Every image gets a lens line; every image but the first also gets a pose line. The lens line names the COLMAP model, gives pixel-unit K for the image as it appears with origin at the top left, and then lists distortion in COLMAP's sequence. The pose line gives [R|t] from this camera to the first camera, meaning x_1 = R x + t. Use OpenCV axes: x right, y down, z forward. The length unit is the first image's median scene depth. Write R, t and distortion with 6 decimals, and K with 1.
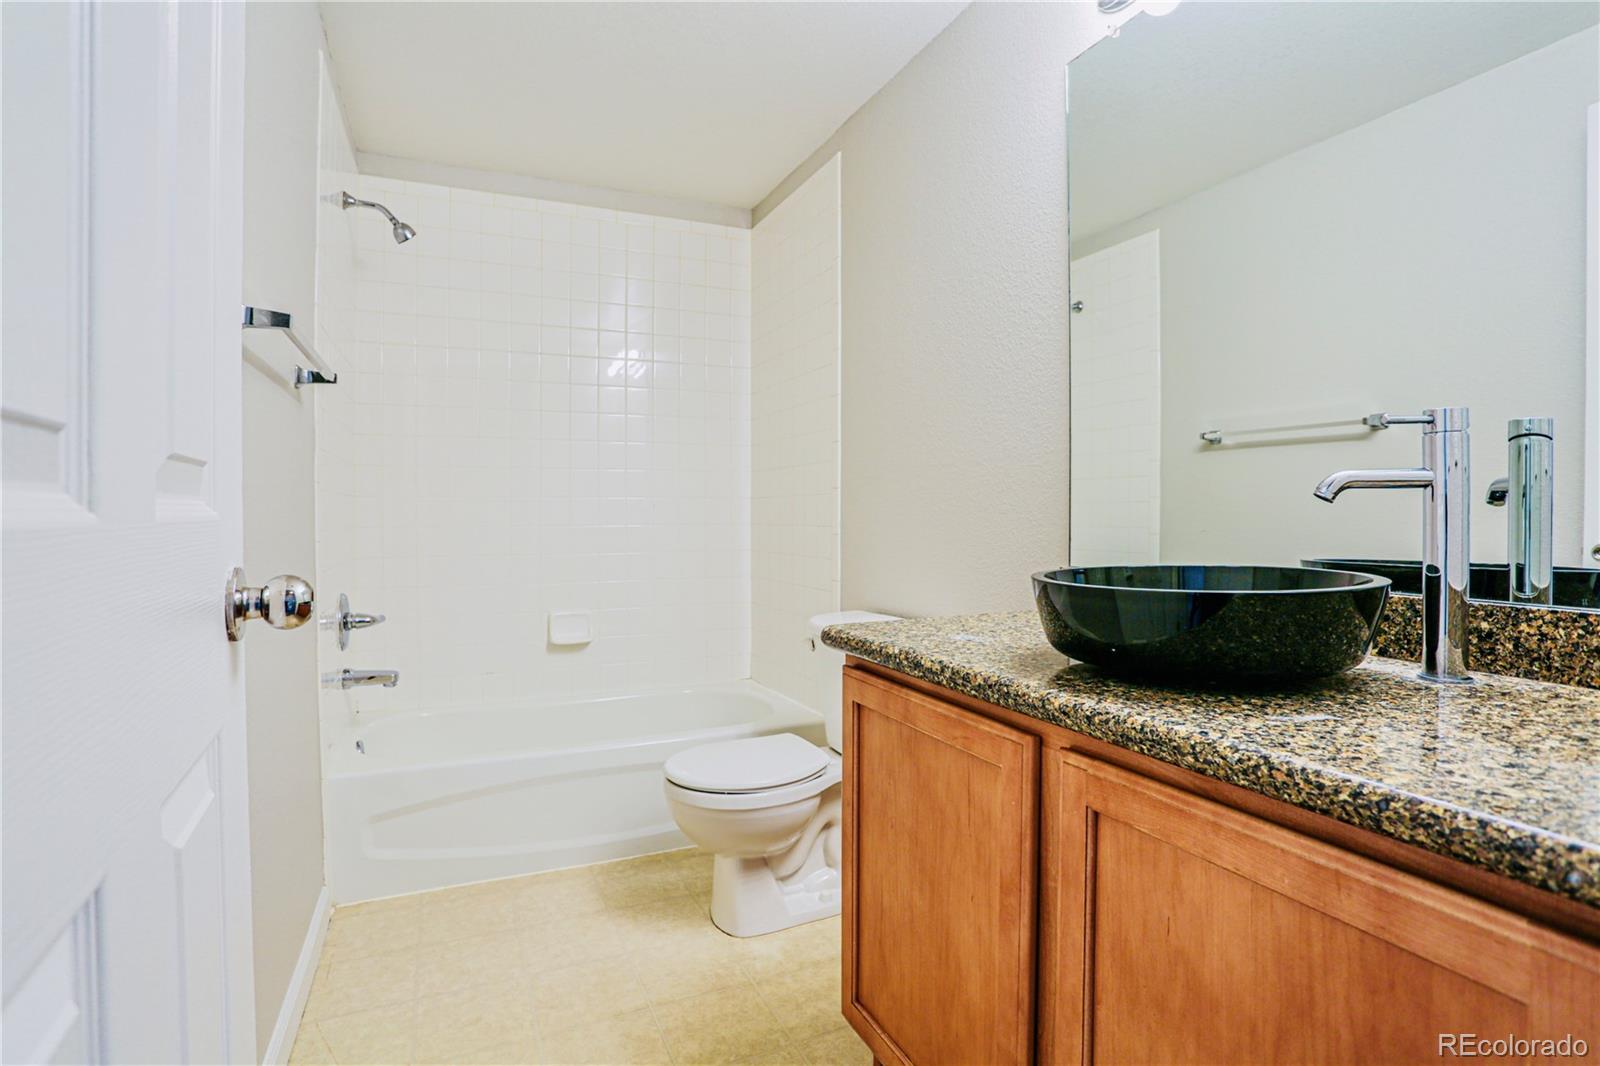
lens RADIAL K [[789.4, 0, 800.0], [0, 789.4, 533.0], [0, 0, 1]] dist [-0.069935, 0.029853]
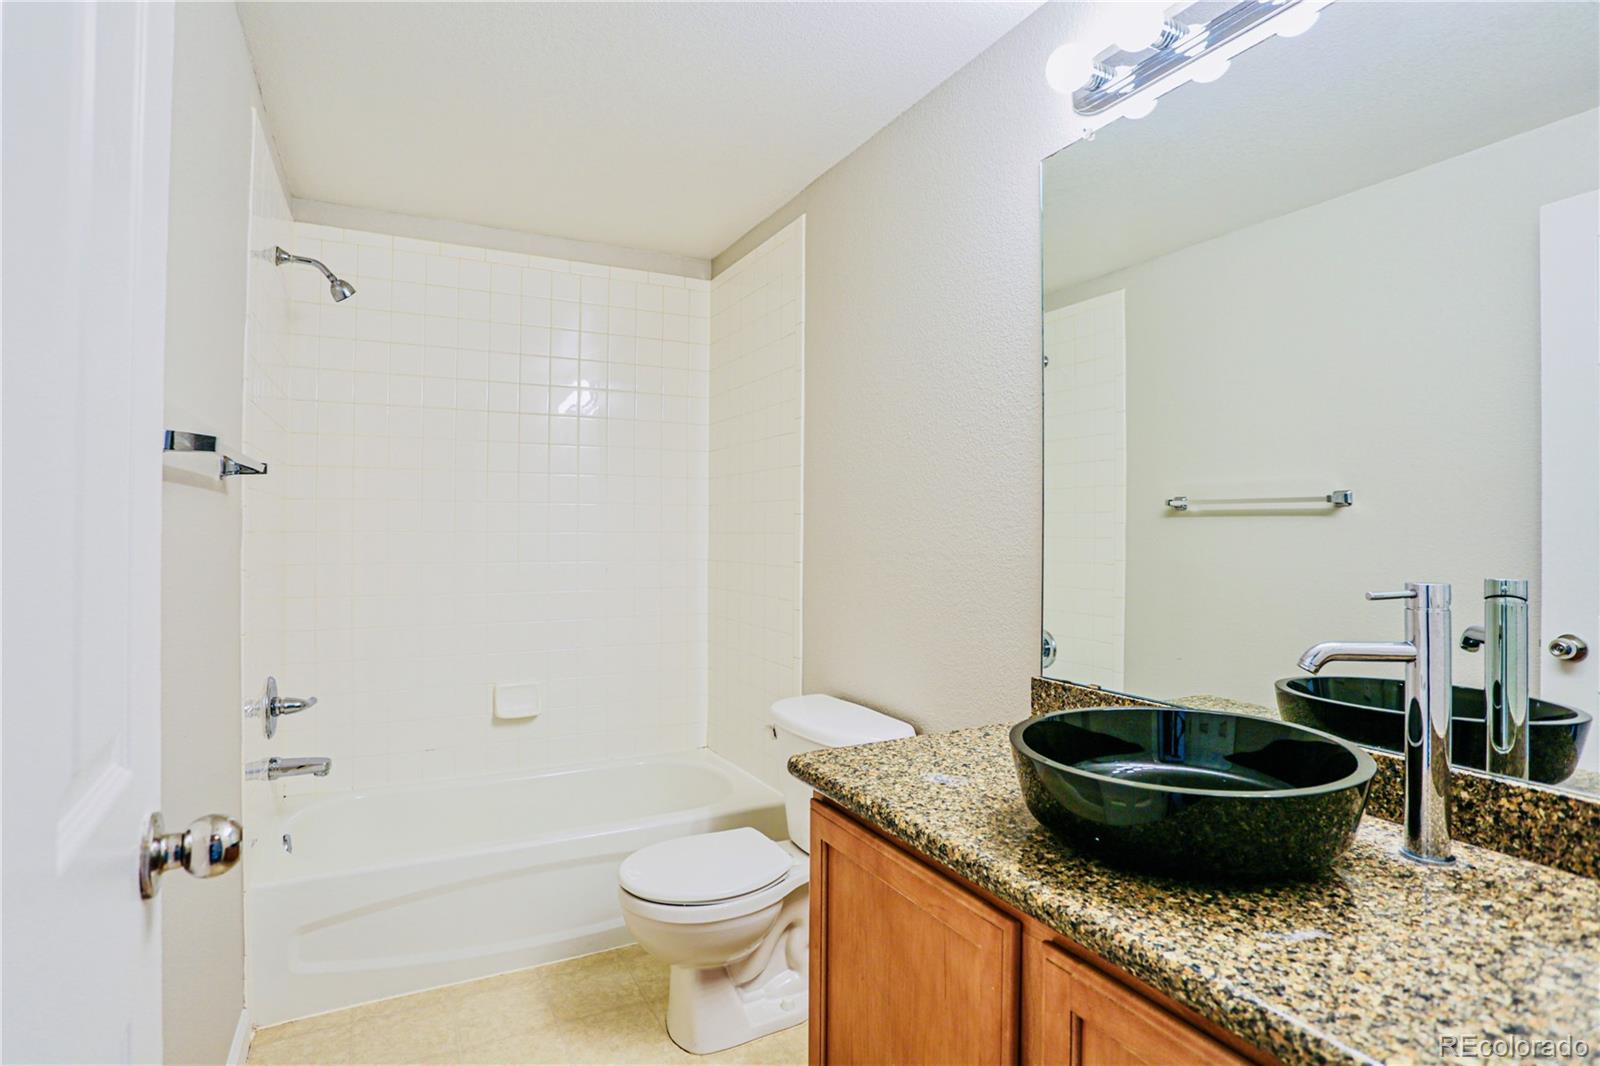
lens RADIAL K [[808.4, 0, 798.0], [0, 808.4, 522.0], [0, 0, 1]] dist [-0.063499, 0.026832]
pose [[0.998431, 0.006264, 0.055636, -0.021672], [-0.005060, 0.999750, -0.021756, -0.184617], [-0.055758, 0.021441, 0.998214, 0.023681]]
